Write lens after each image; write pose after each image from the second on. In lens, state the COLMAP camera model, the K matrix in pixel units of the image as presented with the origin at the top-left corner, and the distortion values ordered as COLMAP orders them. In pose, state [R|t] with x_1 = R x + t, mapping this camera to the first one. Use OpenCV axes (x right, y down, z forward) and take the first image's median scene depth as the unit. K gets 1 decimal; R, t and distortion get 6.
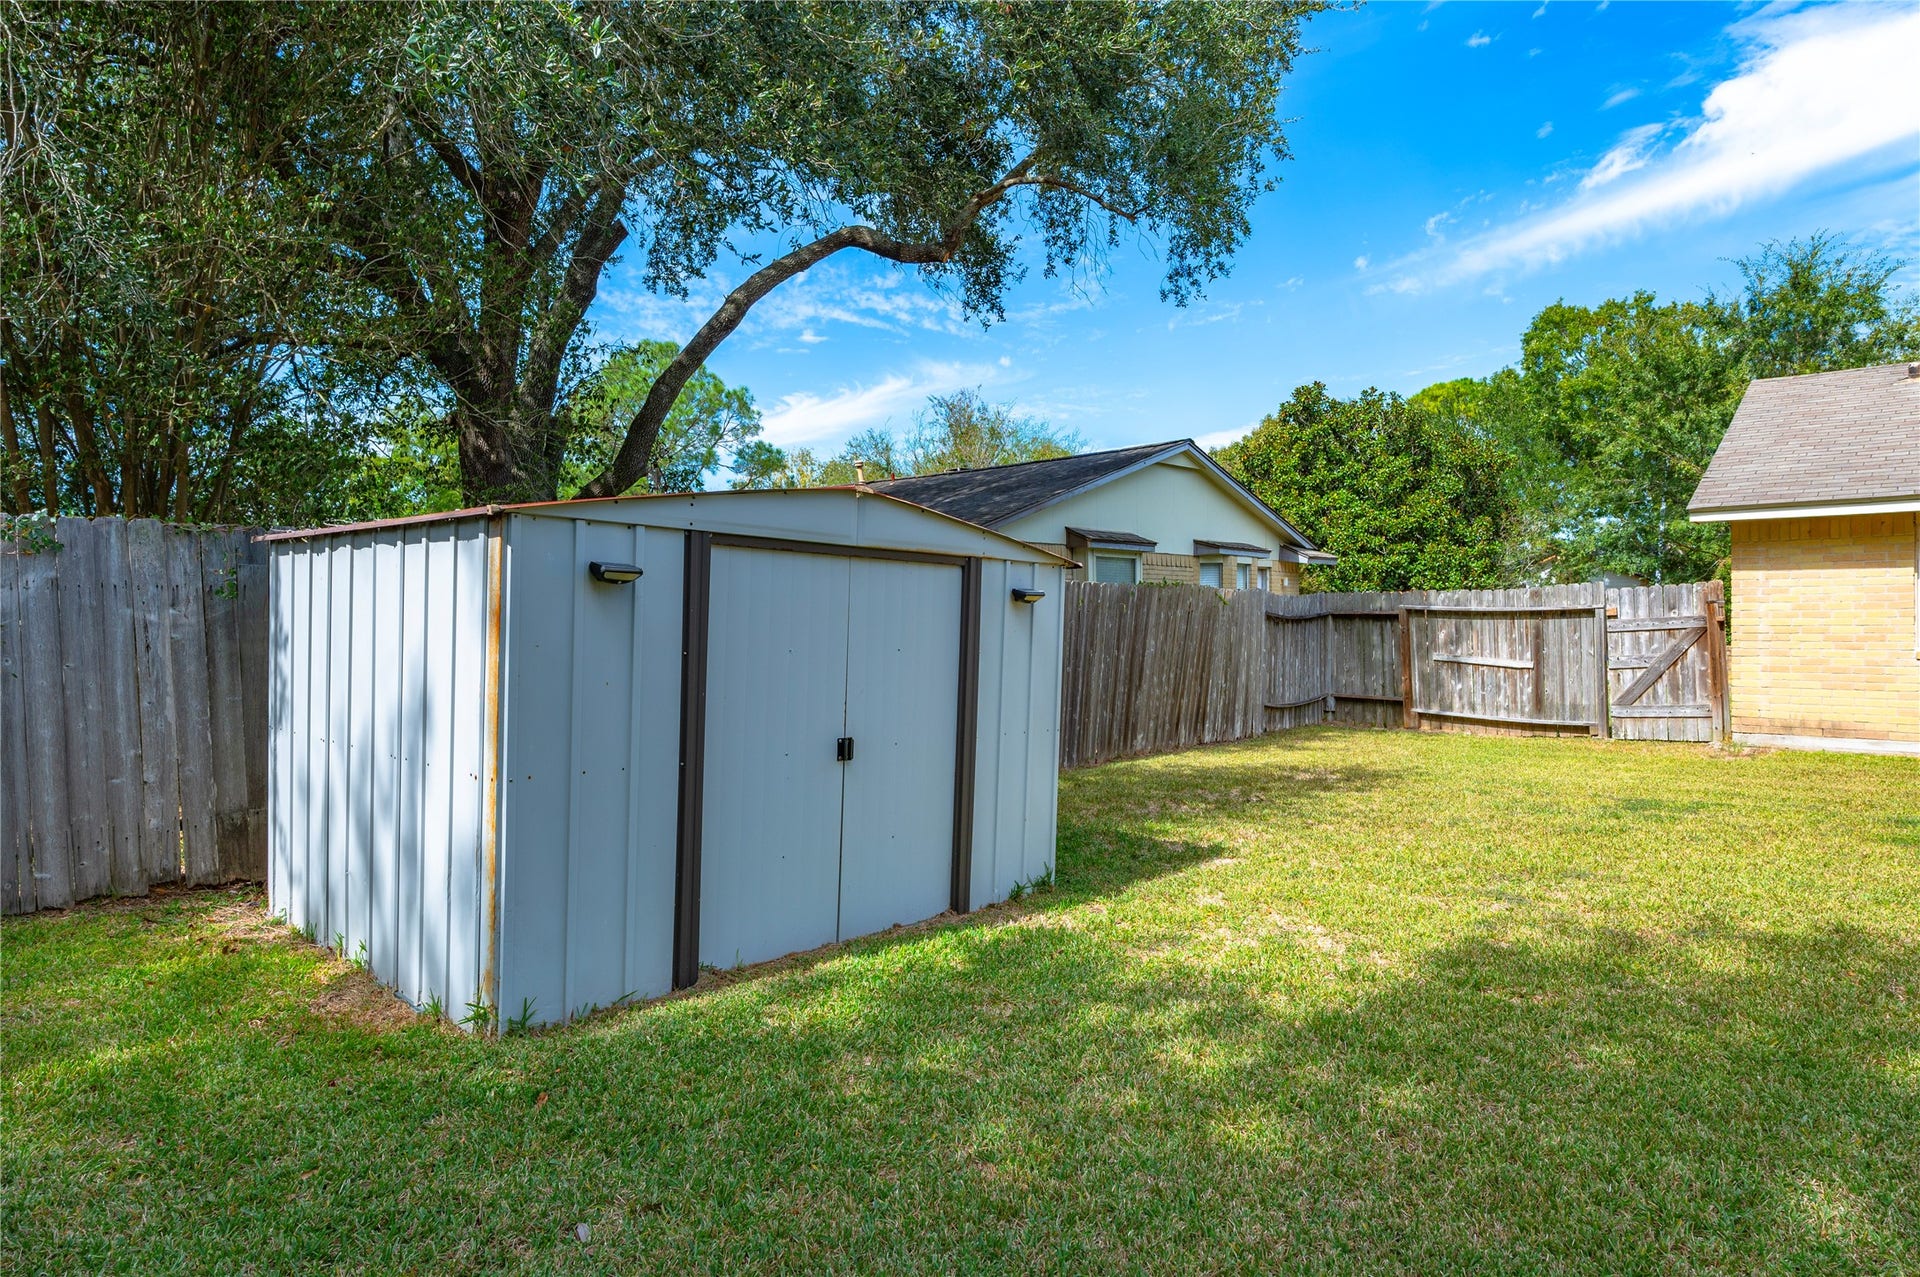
lens RADIAL K [[1097.6, 0, 941.8], [0, 1097.6, 640.5], [0, 0, 1]] dist [0.000829, -0.000364]
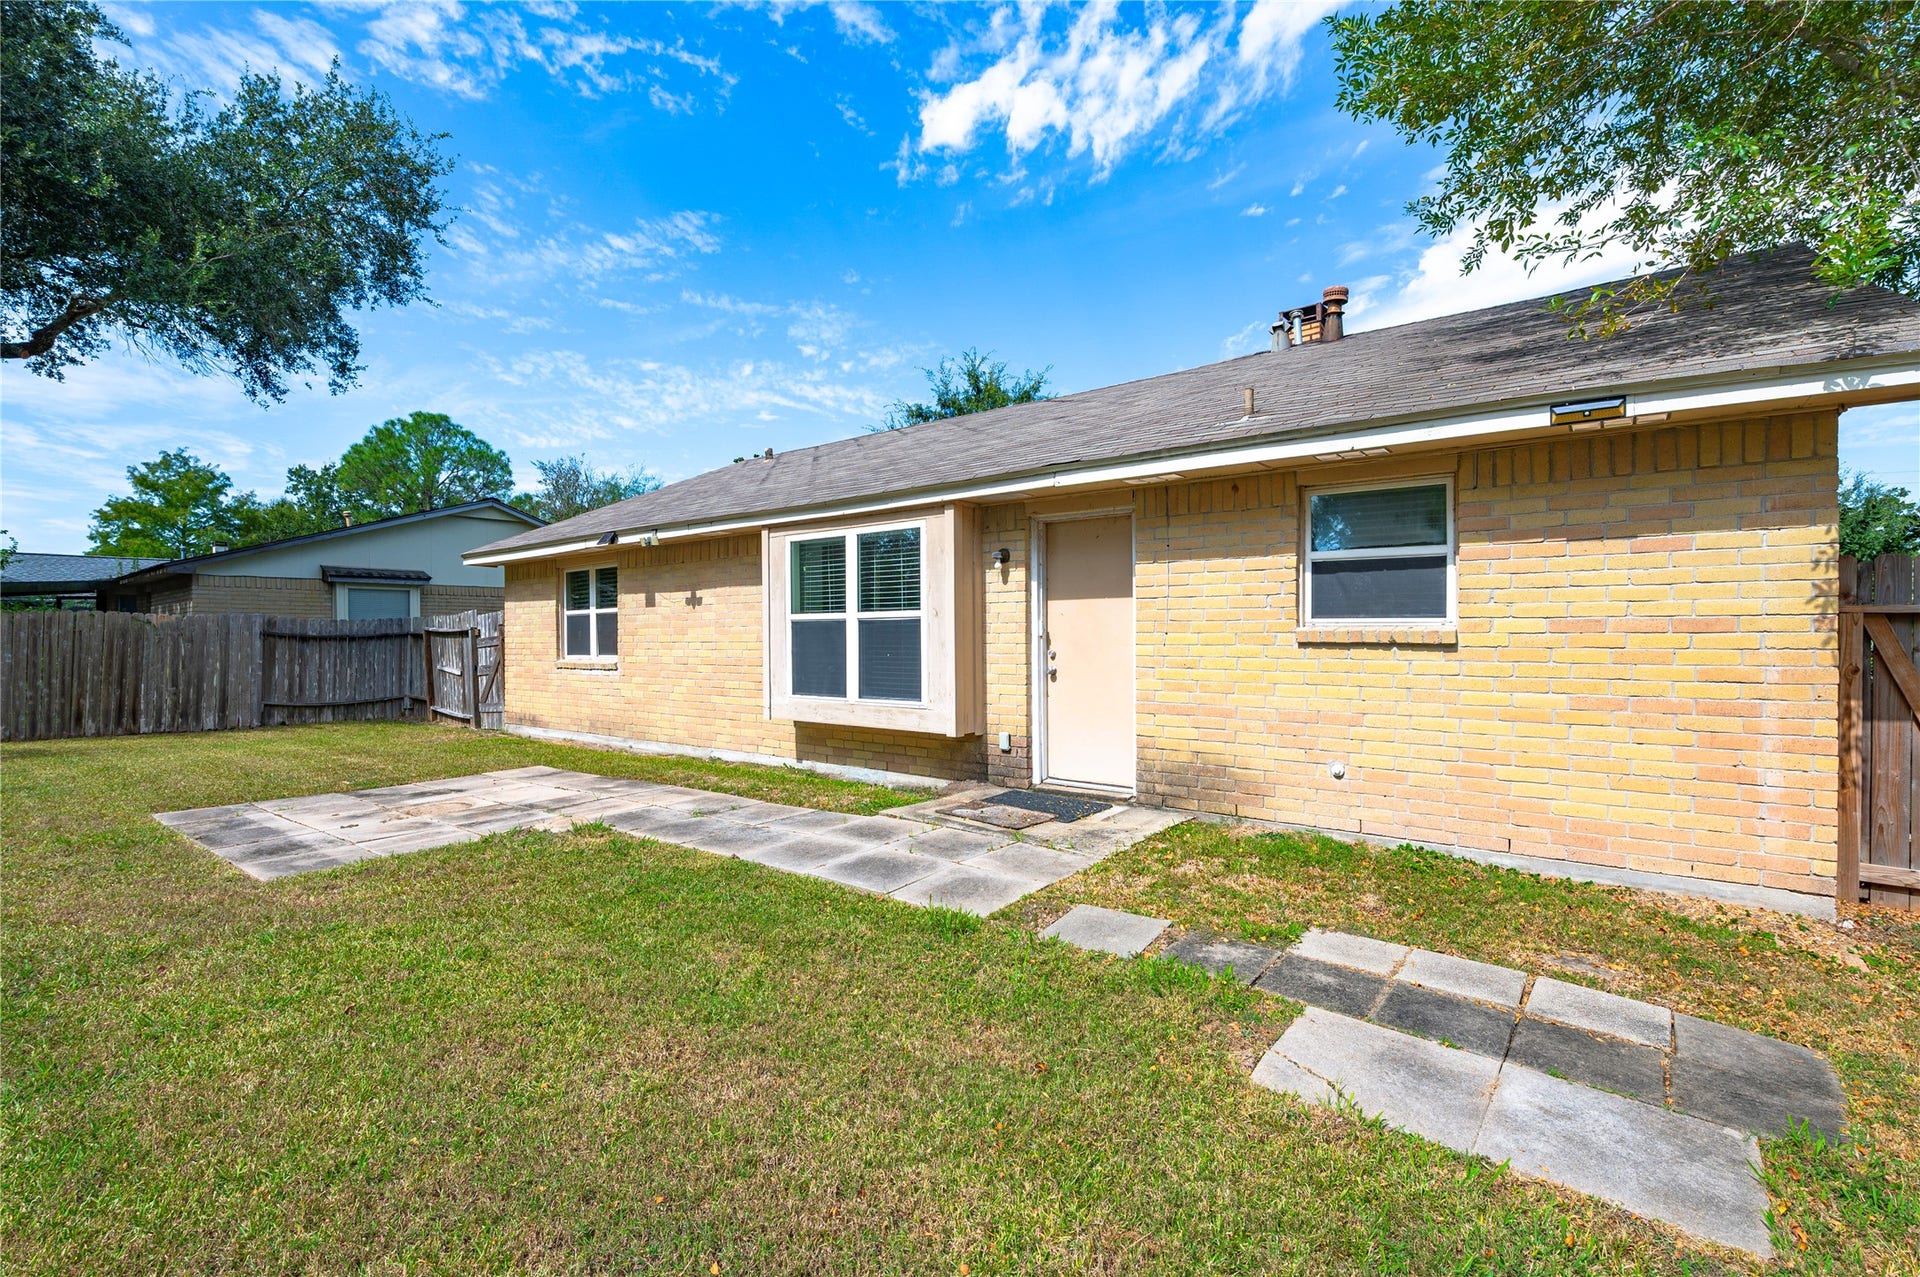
lens RADIAL K [[855.9, 0, 973.8], [0, 855.9, 597.5], [0, 0, 1]] dist [-0.012429, -0.000151]
pose [[0.997148, 0.003885, 0.075371, 0.793598], [0.000973, 0.997929, -0.064312, -0.000953], [-0.075465, 0.064202, 0.995079, -0.053619]]
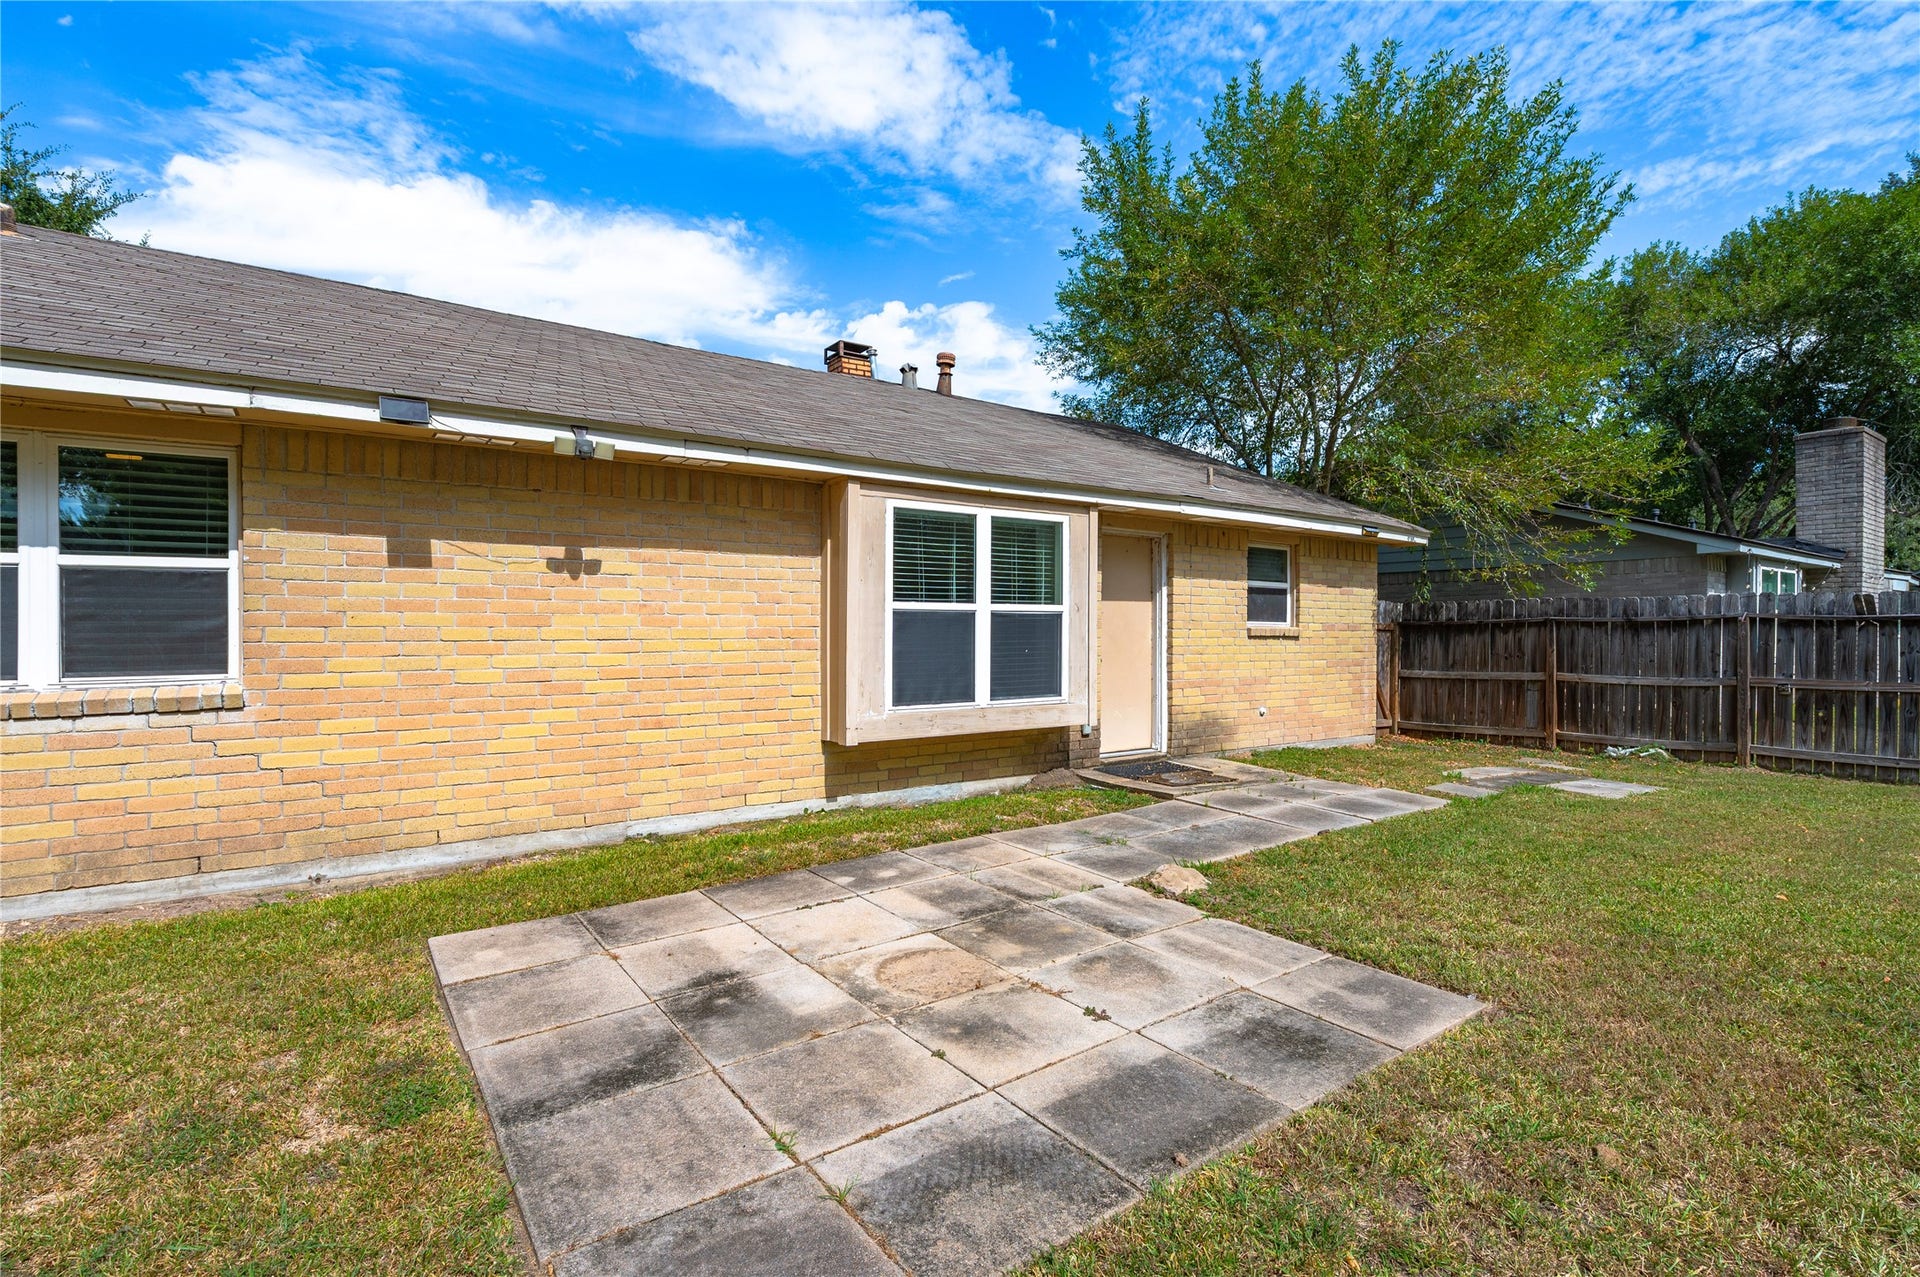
lens RADIAL K [[873.2, 0, 966.7], [0, 873.2, 603.2], [0, 0, 1]] dist [-0.004862, -0.000838]
pose [[0.222473, 0.038605, 0.974174, 0.401881], [0.019740, 0.998833, -0.044090, -0.004331], [-0.974739, 0.029039, 0.221451, 0.289089]]
